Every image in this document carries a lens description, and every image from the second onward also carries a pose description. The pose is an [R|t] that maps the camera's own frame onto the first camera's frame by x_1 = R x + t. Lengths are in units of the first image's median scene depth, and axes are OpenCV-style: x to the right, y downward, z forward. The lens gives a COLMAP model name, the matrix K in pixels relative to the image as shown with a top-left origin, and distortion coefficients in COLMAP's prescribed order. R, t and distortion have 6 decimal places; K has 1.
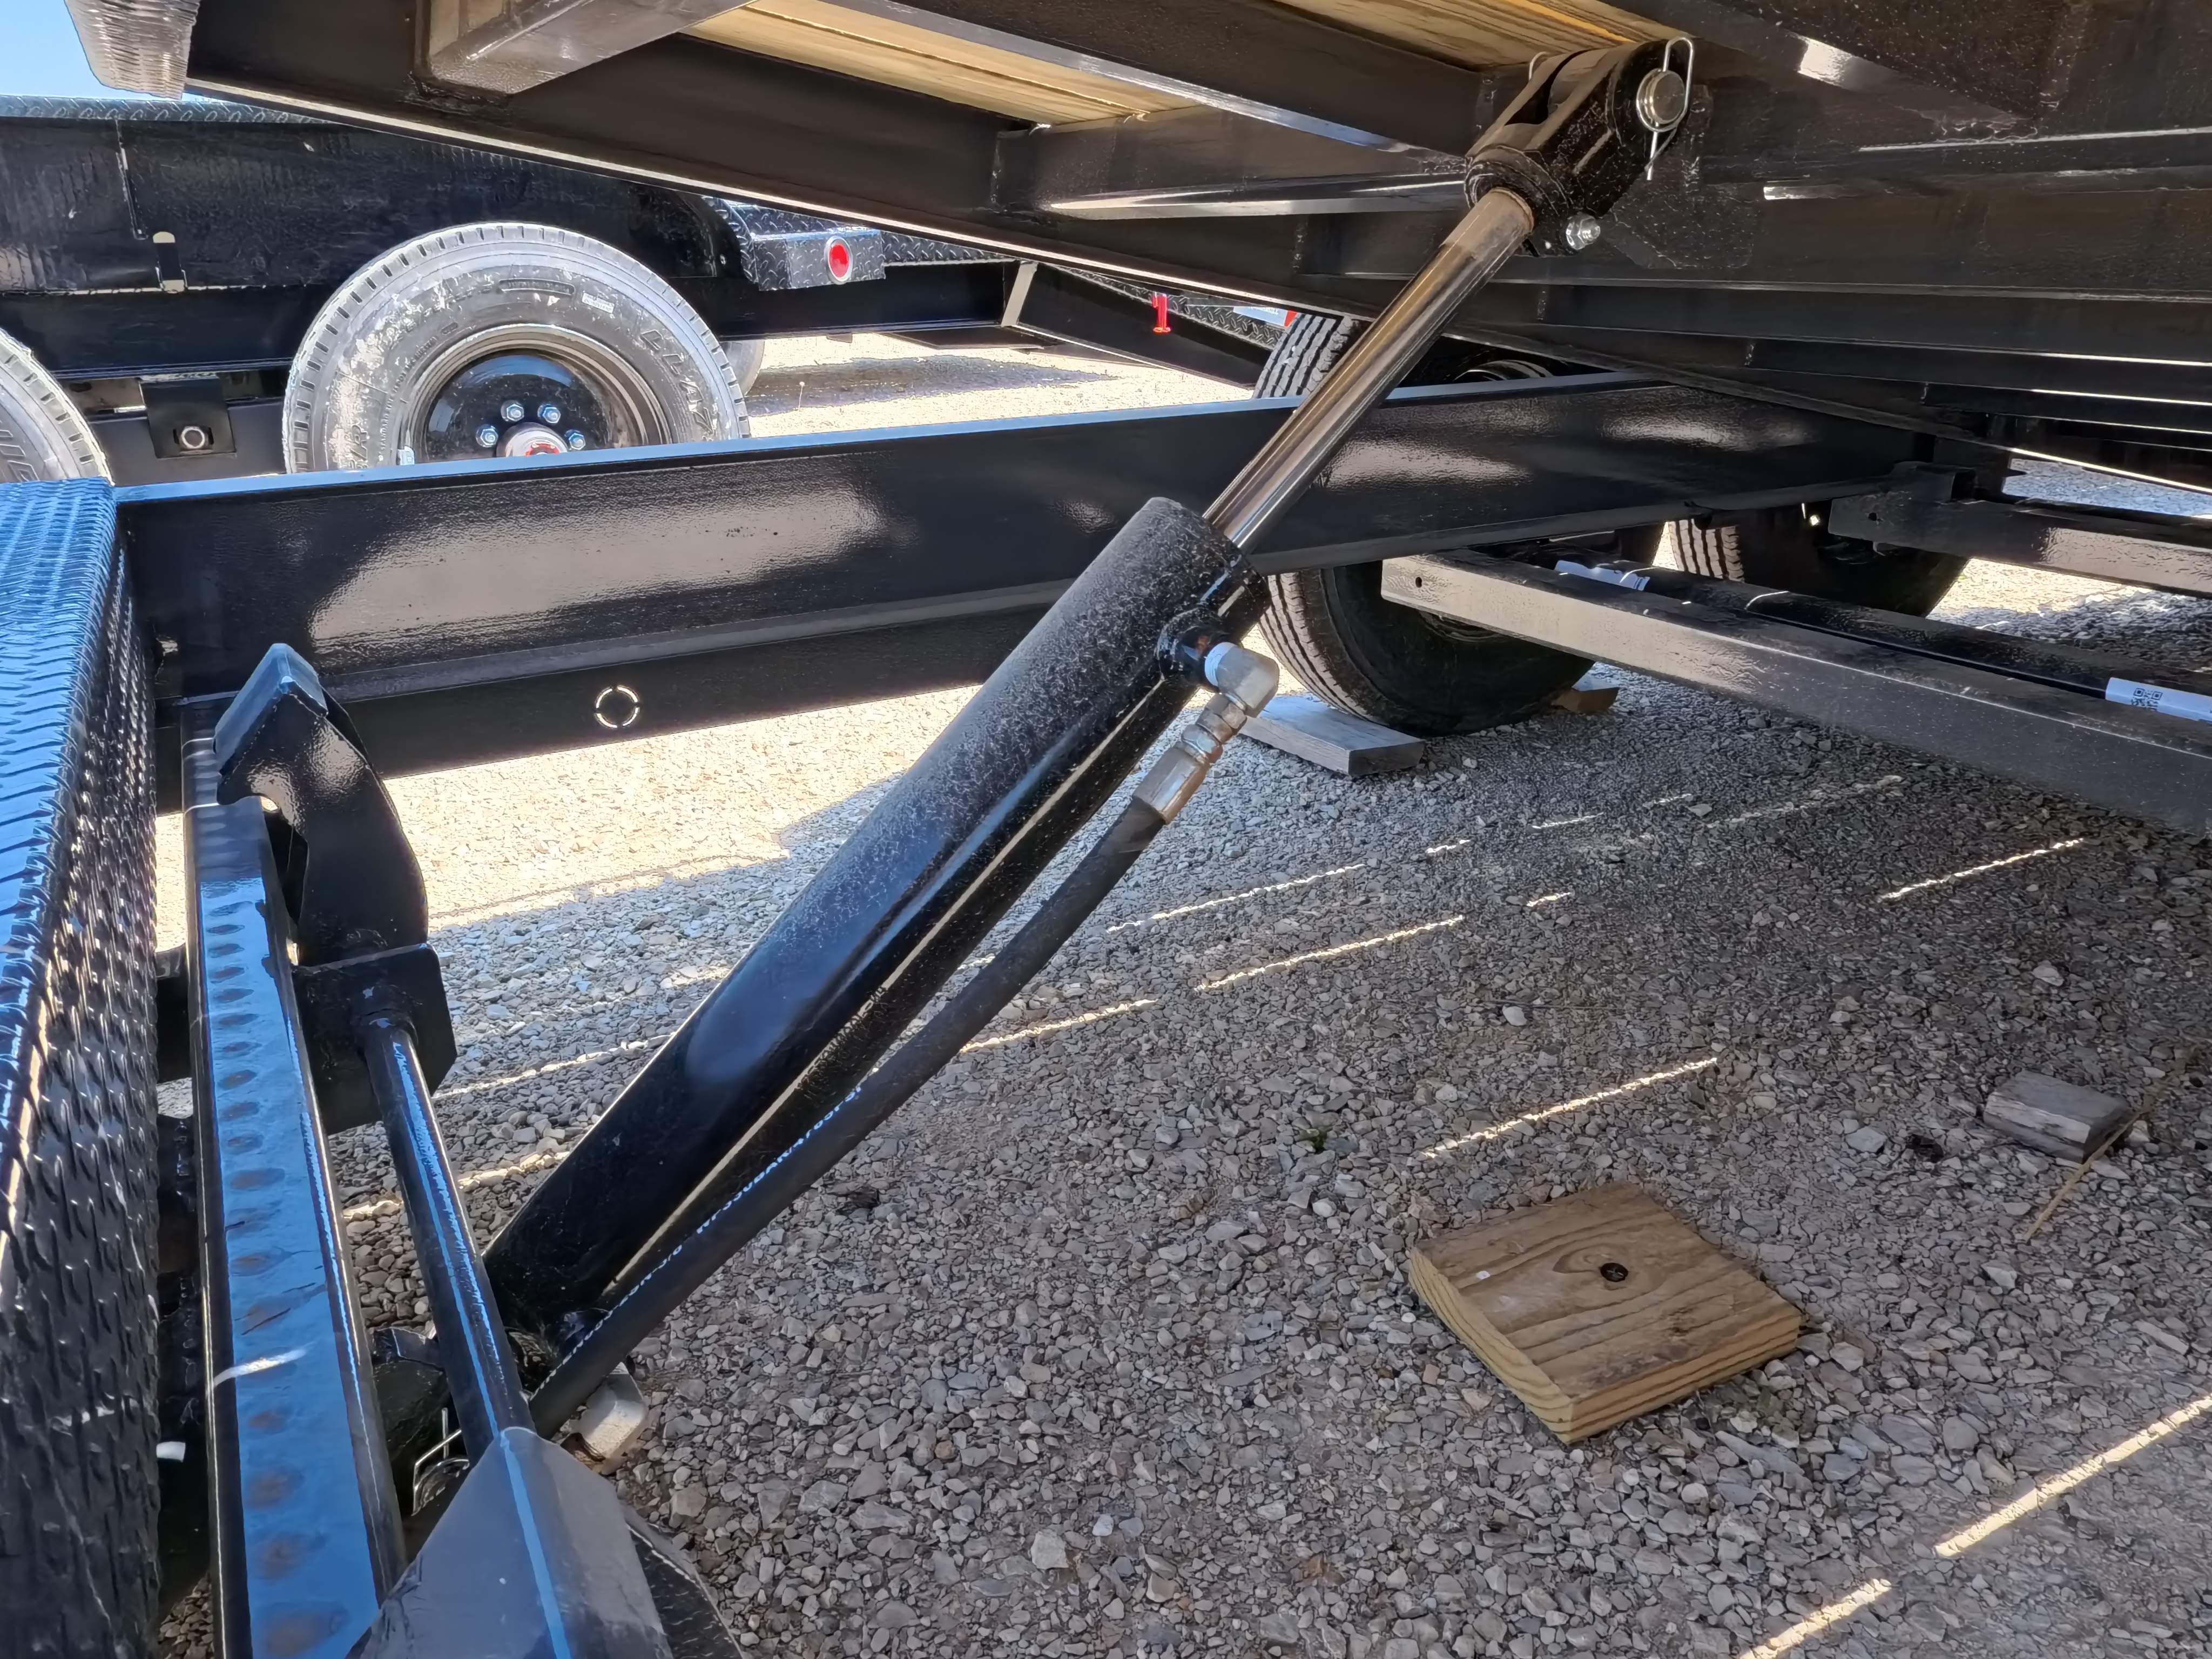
lens RADIAL K [[1582.9, 0, 1109.2], [0, 1582.9, 827.7], [0, 0, 1]] dist [-0.003591, 0.002680]
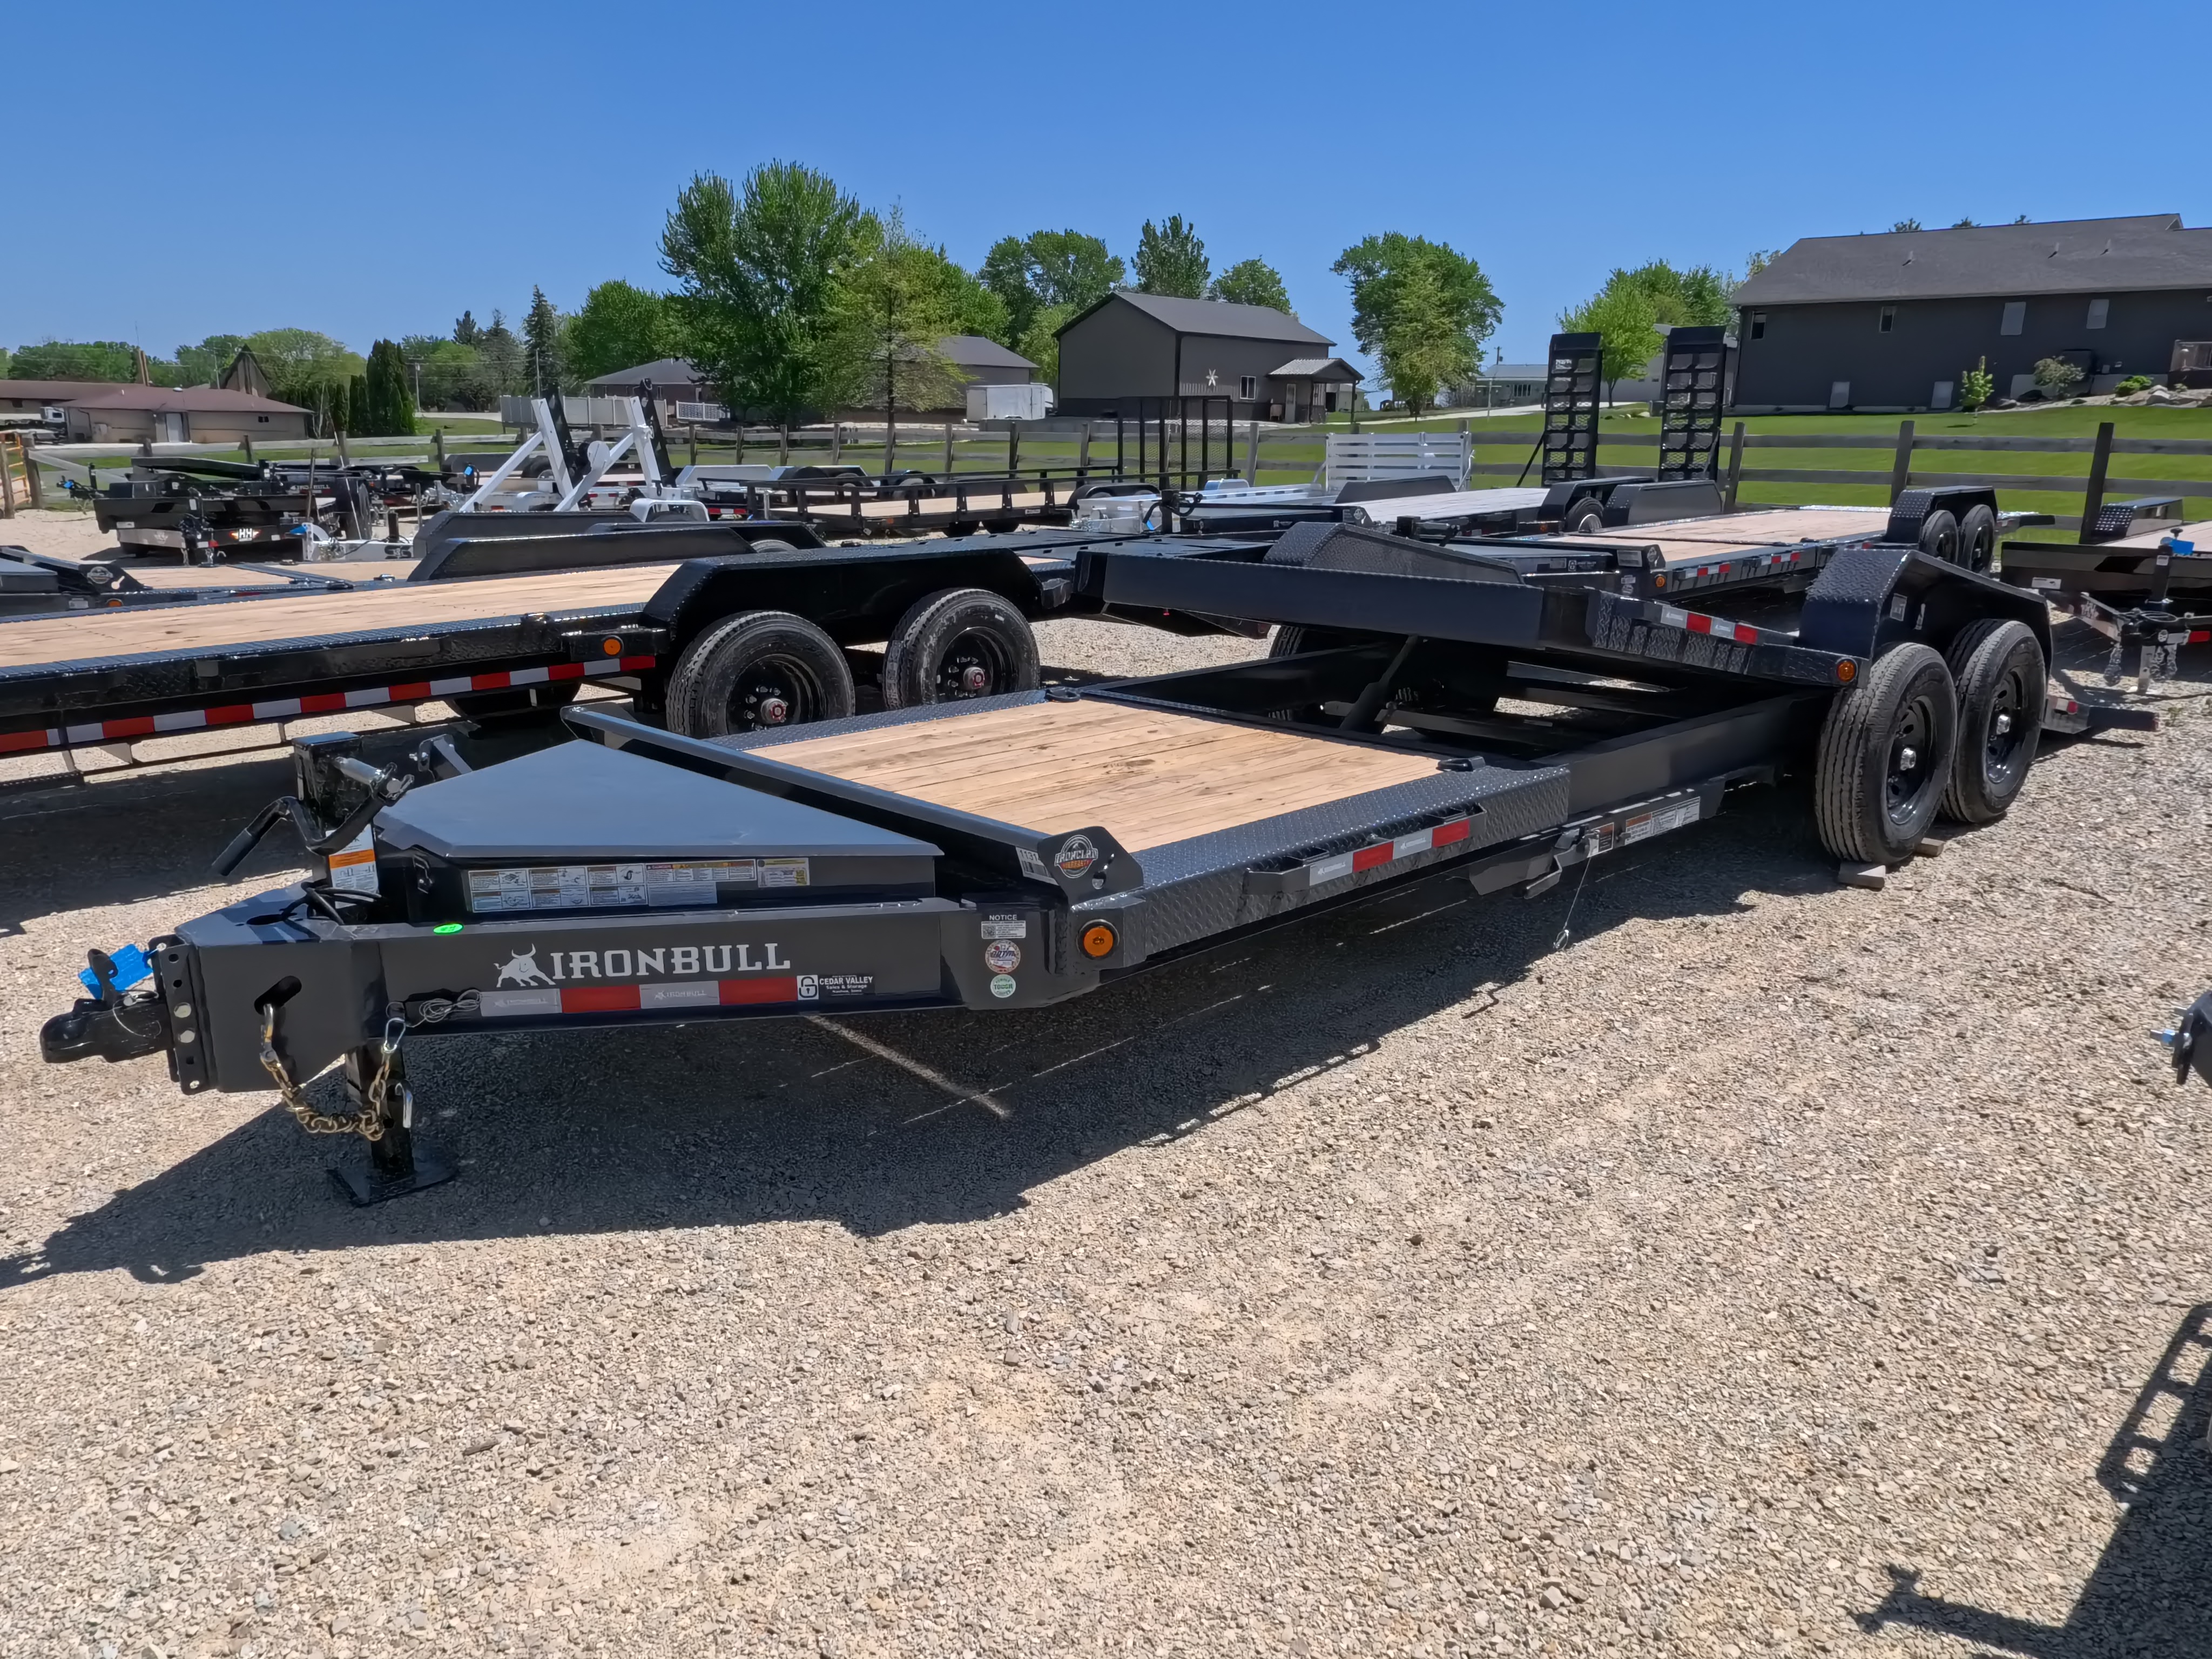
lens RADIAL K [[1582.9, 0, 1109.2], [0, 1582.9, 827.7], [0, 0, 1]] dist [-0.003591, 0.002680]
pose [[0.972101, -0.050720, 0.229011, -1.127163], [0.077735, 0.990829, -0.110524, 0.453676], [-0.221305, 0.125243, 0.967129, -2.210427]]
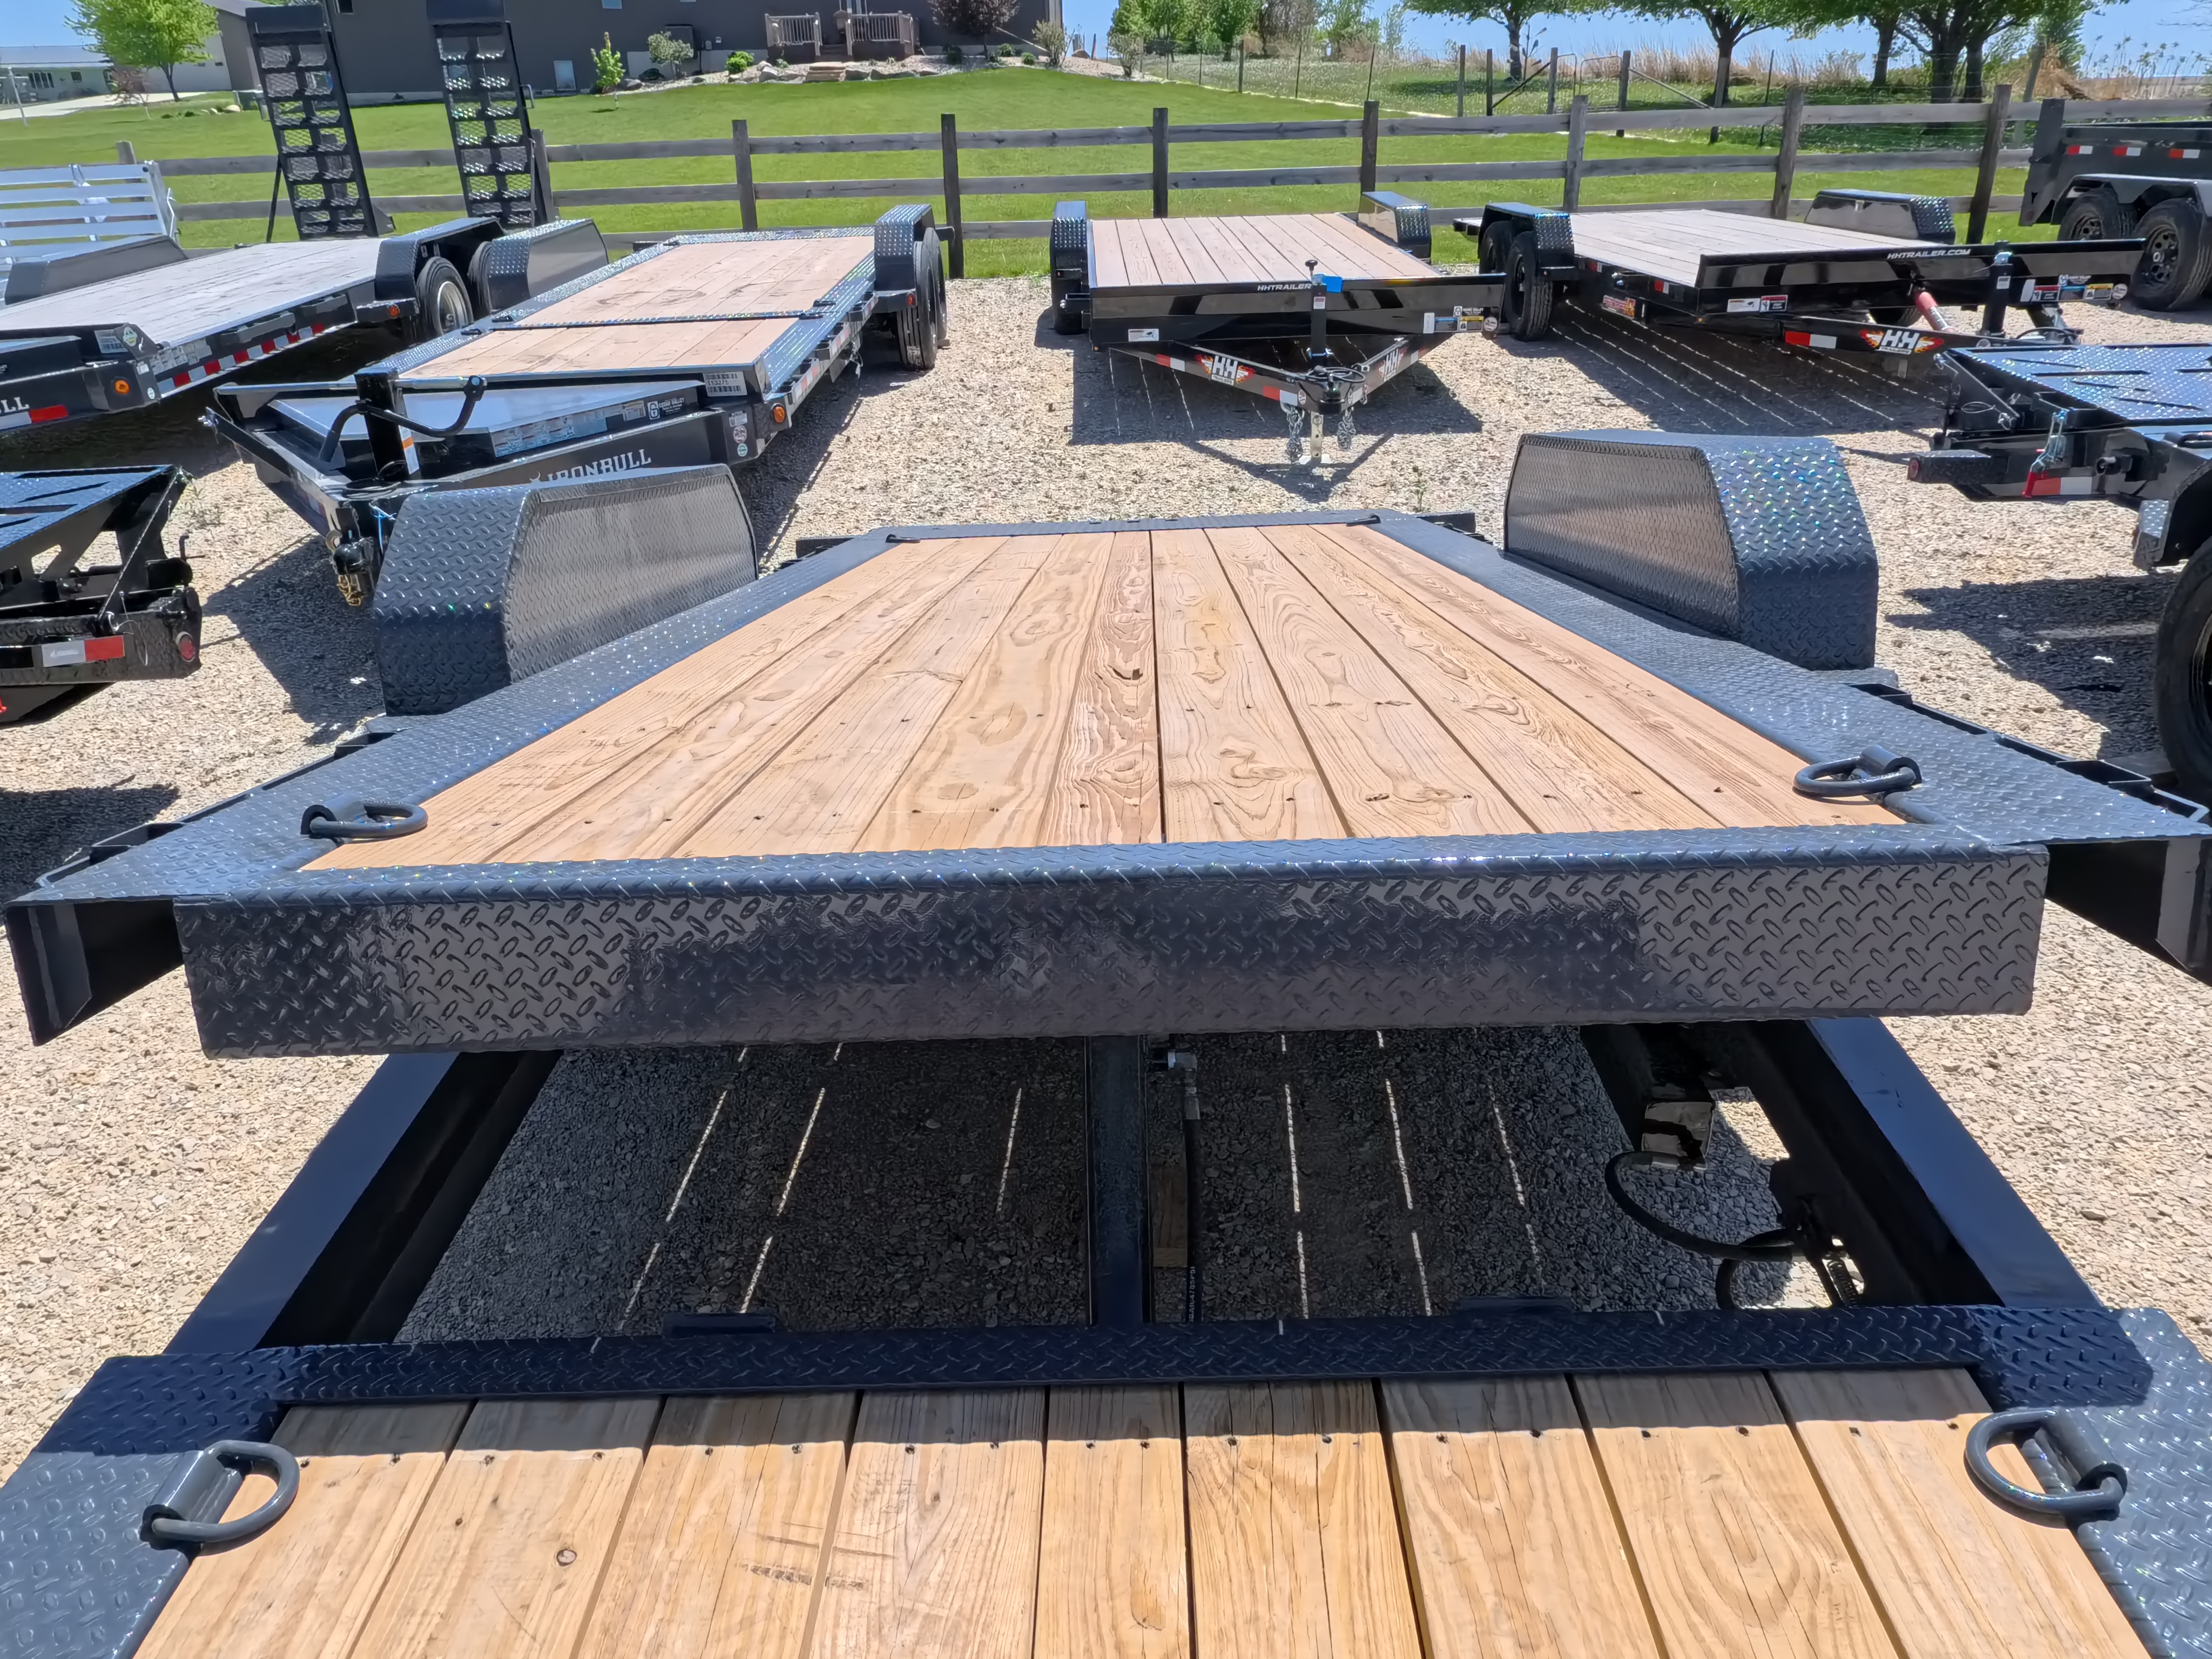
lens RADIAL K [[1570.6, 0, 1108.0], [0, 1570.6, 842.8], [0, 0, 1]] dist [-0.000165, -0.000857]
pose [[0.507543, -0.384983, 0.770836, -0.776333], [0.339136, 0.911675, 0.232025, -0.449213], [-0.792077, 0.143655, 0.593276, -0.215506]]
